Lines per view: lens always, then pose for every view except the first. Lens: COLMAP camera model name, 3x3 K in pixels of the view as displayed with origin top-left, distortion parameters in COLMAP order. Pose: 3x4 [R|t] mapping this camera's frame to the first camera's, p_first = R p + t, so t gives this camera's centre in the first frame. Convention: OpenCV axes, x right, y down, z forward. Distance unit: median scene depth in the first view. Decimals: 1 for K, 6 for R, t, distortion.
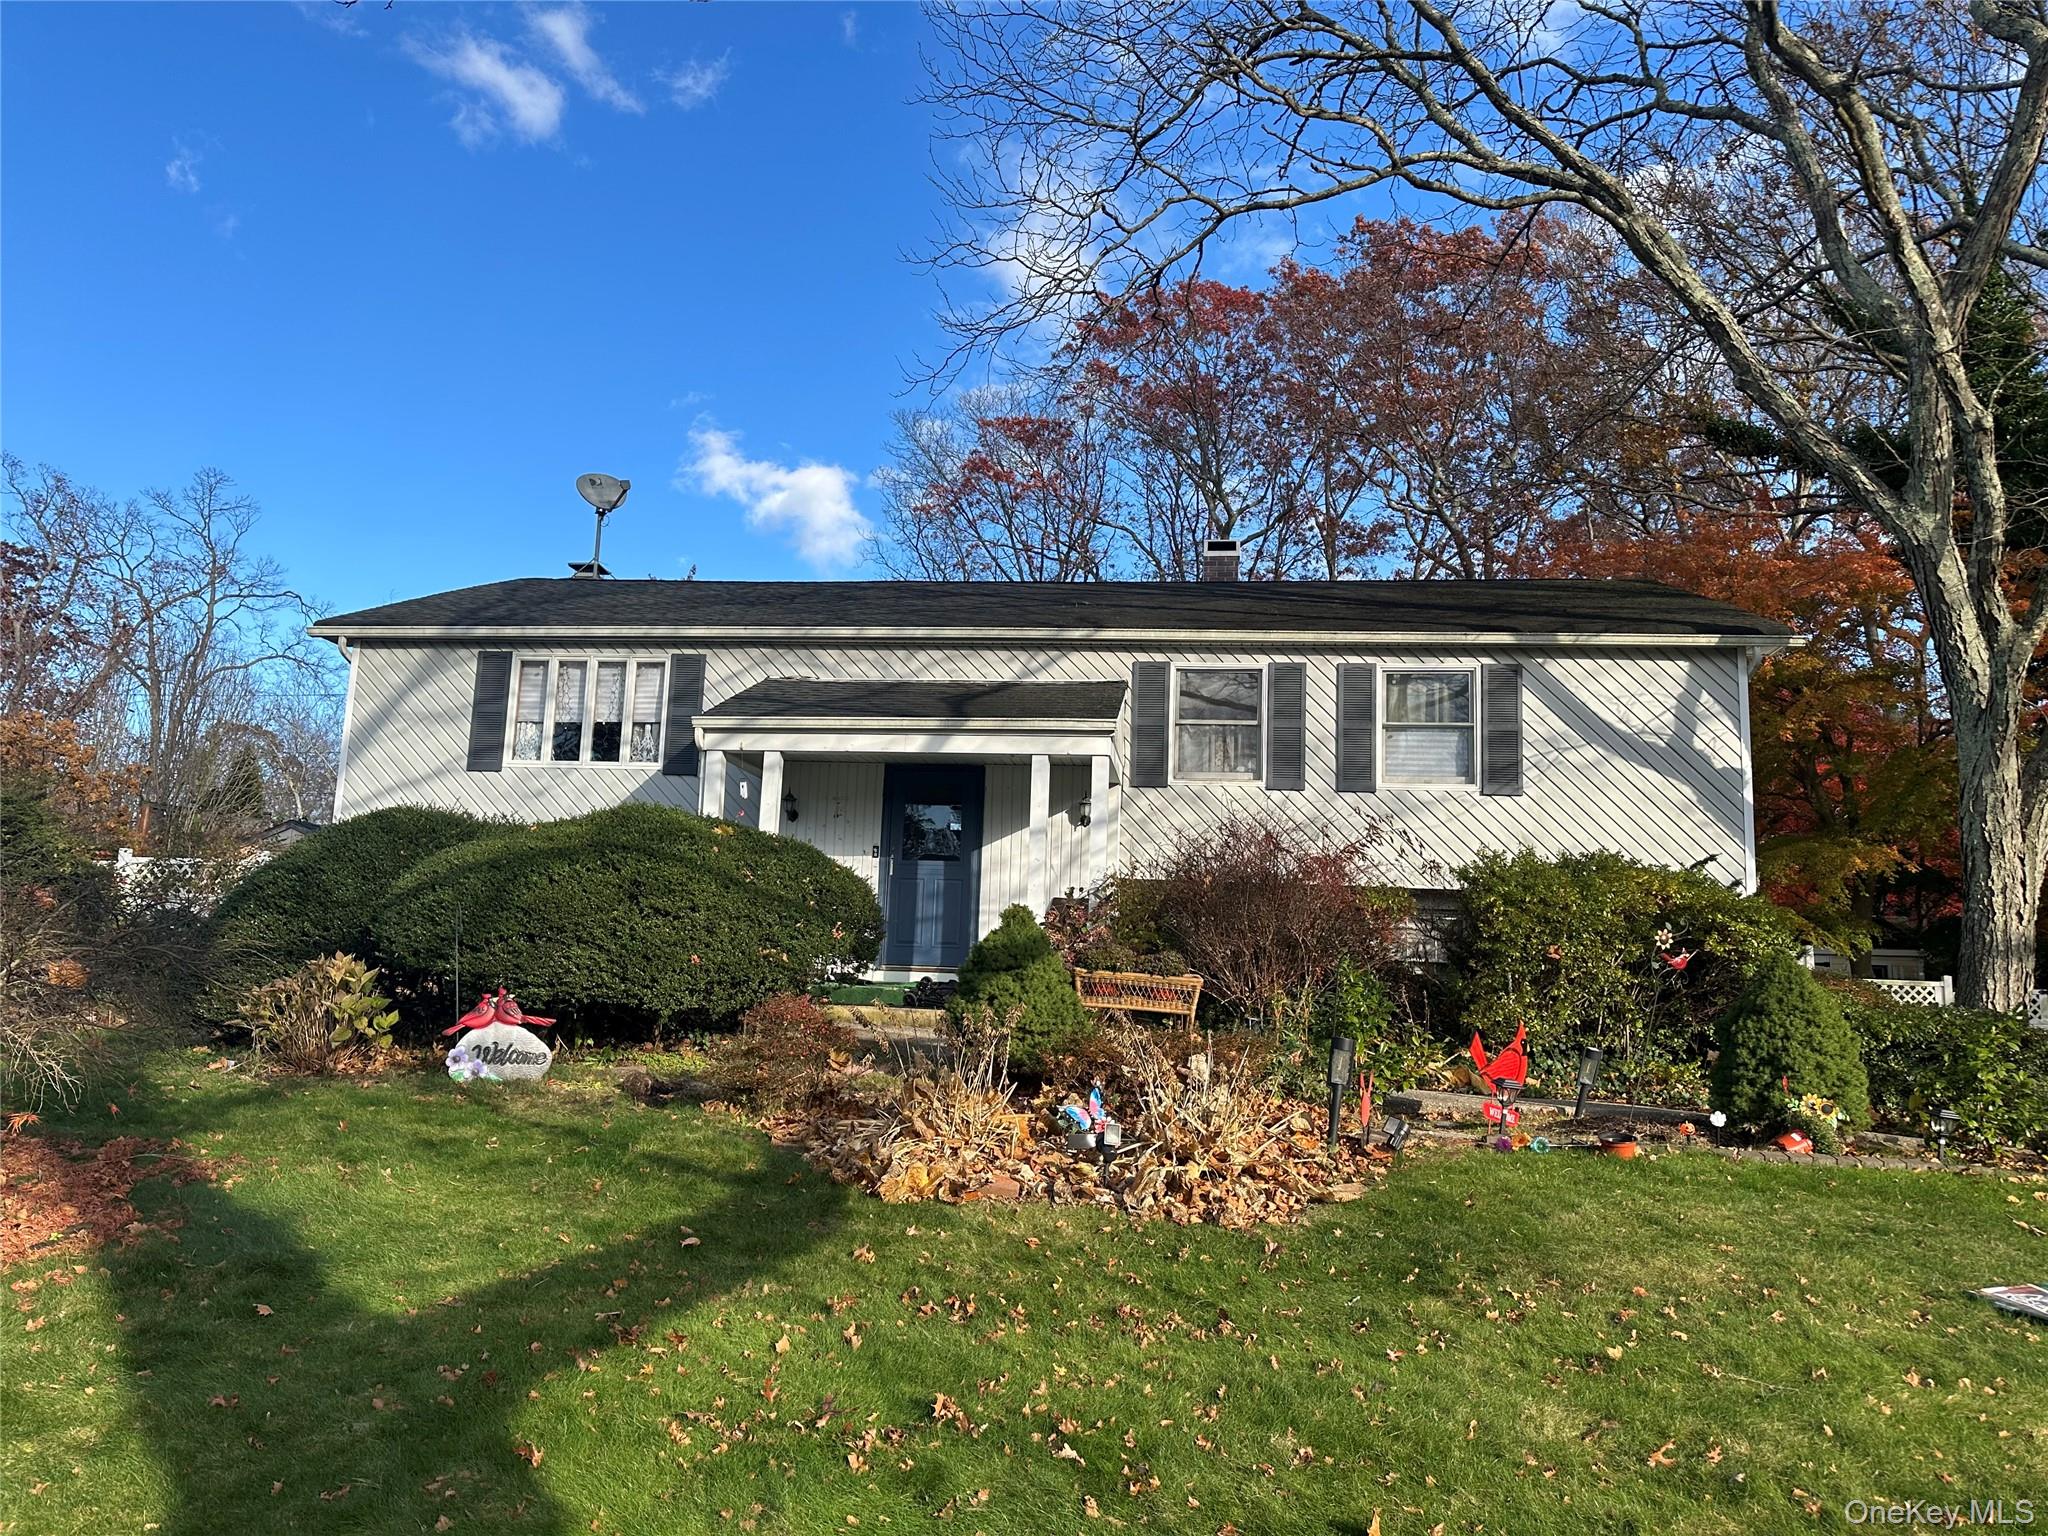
lens RADIAL K [[1429.9, 0, 1021.6], [0, 1429.9, 771.4], [0, 0, 1]] dist [0.064986, -0.086714]
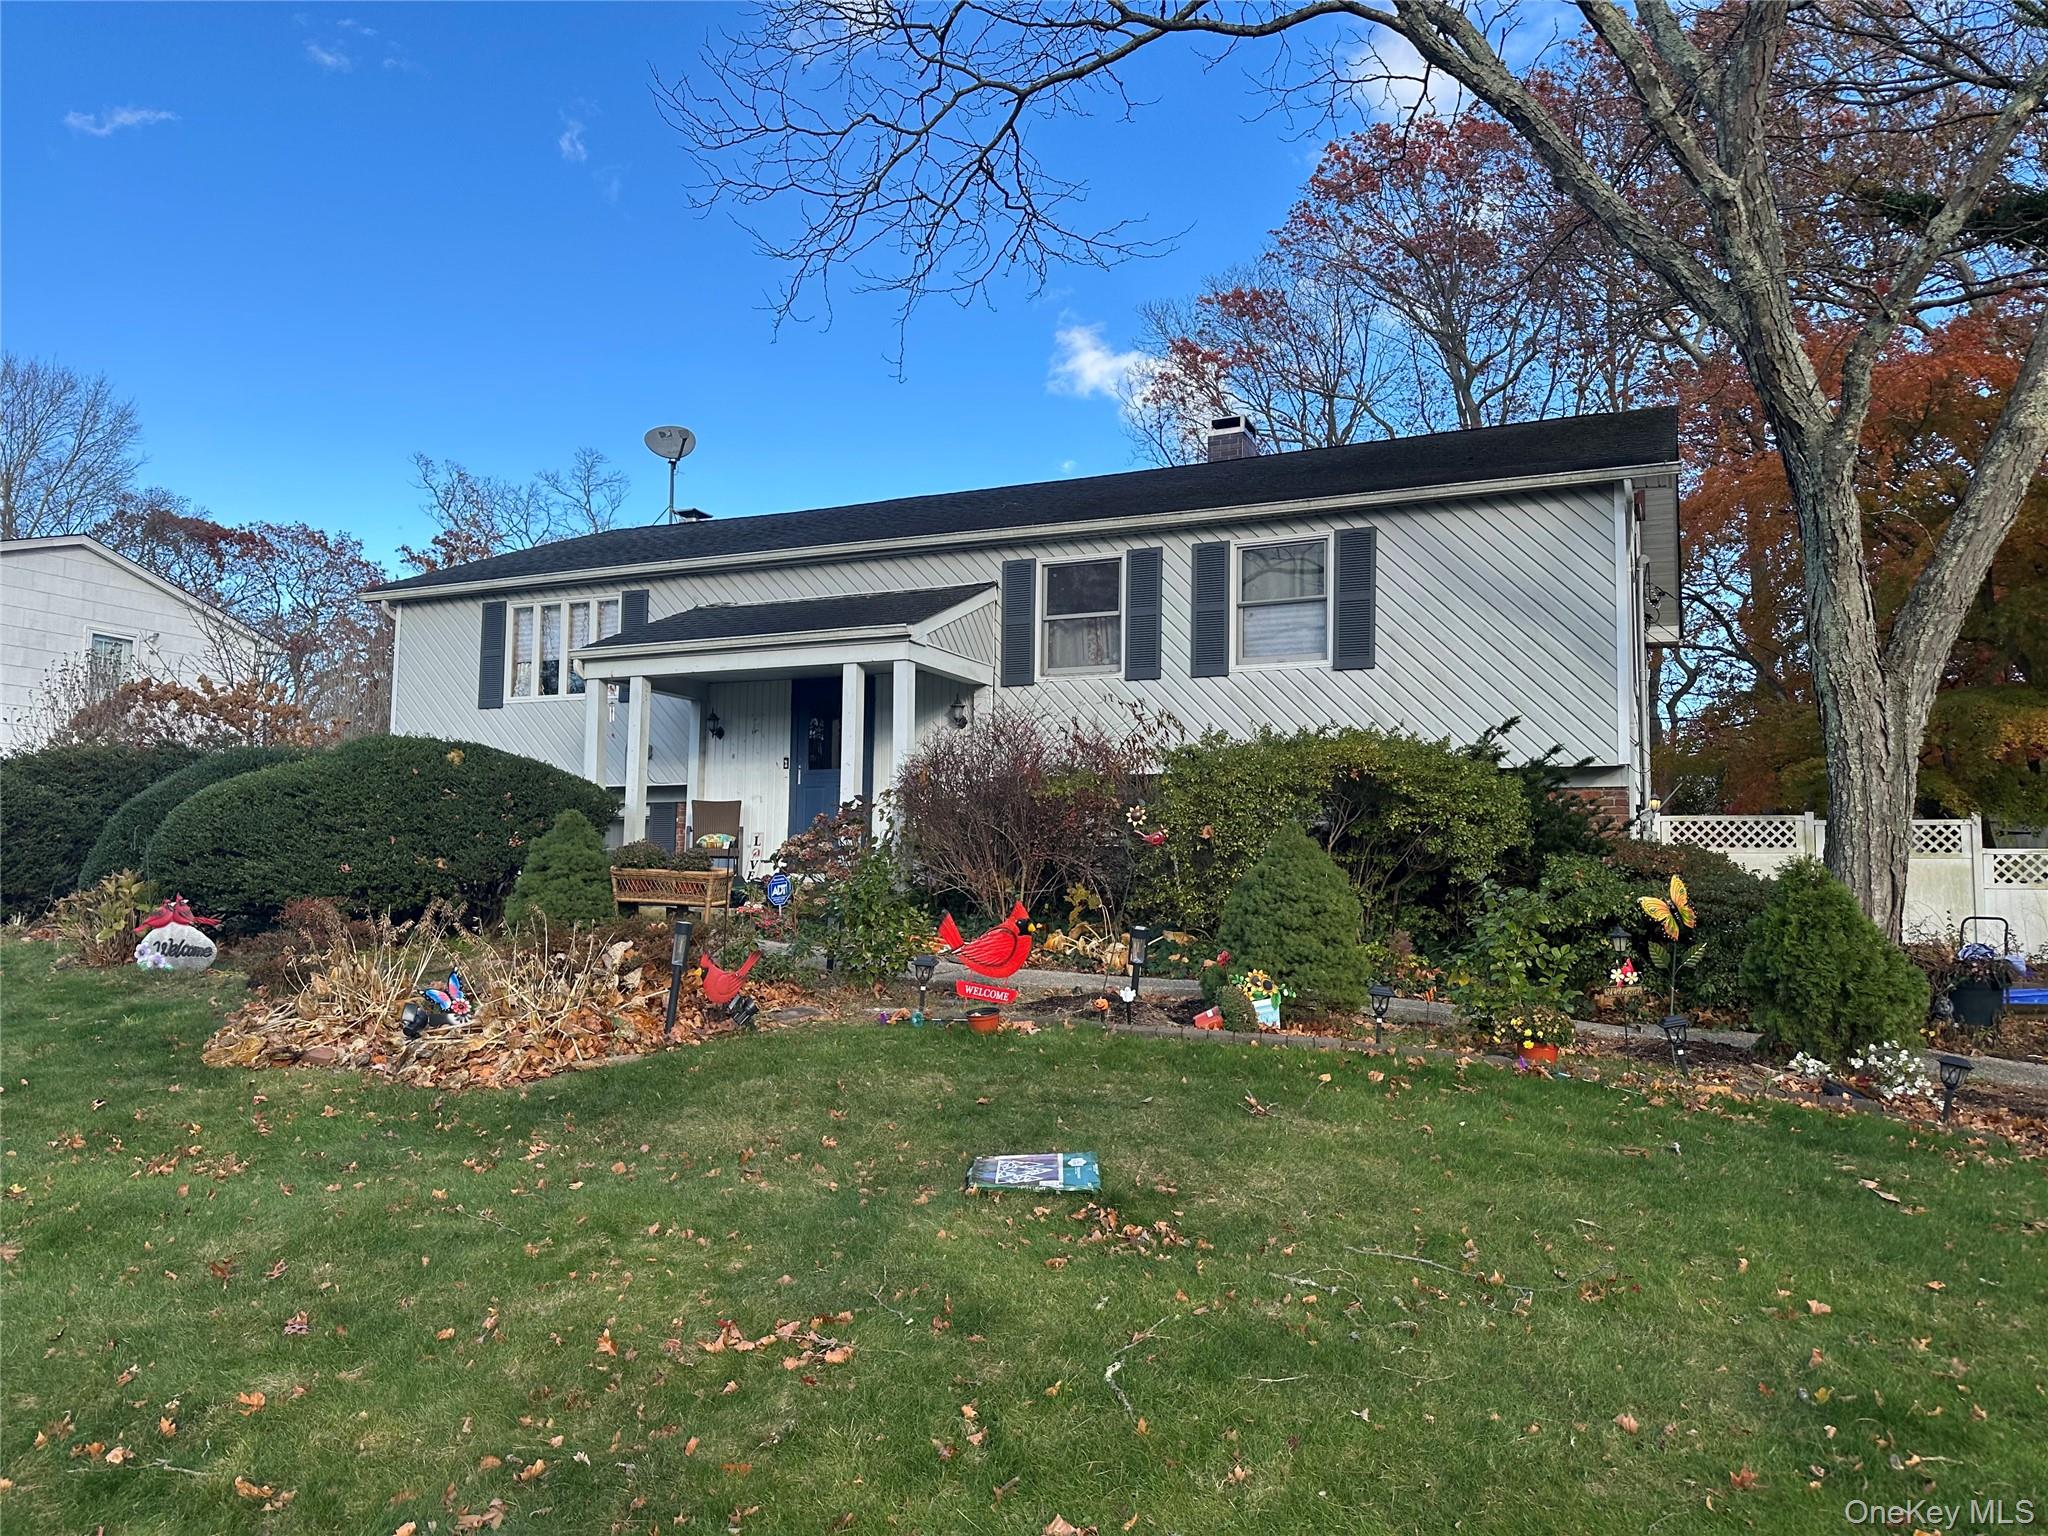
lens RADIAL K [[1429.9, 0, 1033.5], [0, 1429.9, 779.2], [0, 0, 1]] dist [0.064986, -0.086714]
pose [[0.952841, -0.046822, -0.299837, 0.400799], [0.067979, 0.995850, 0.060519, 0.016834], [0.295759, -0.078047, 0.952069, 0.036594]]
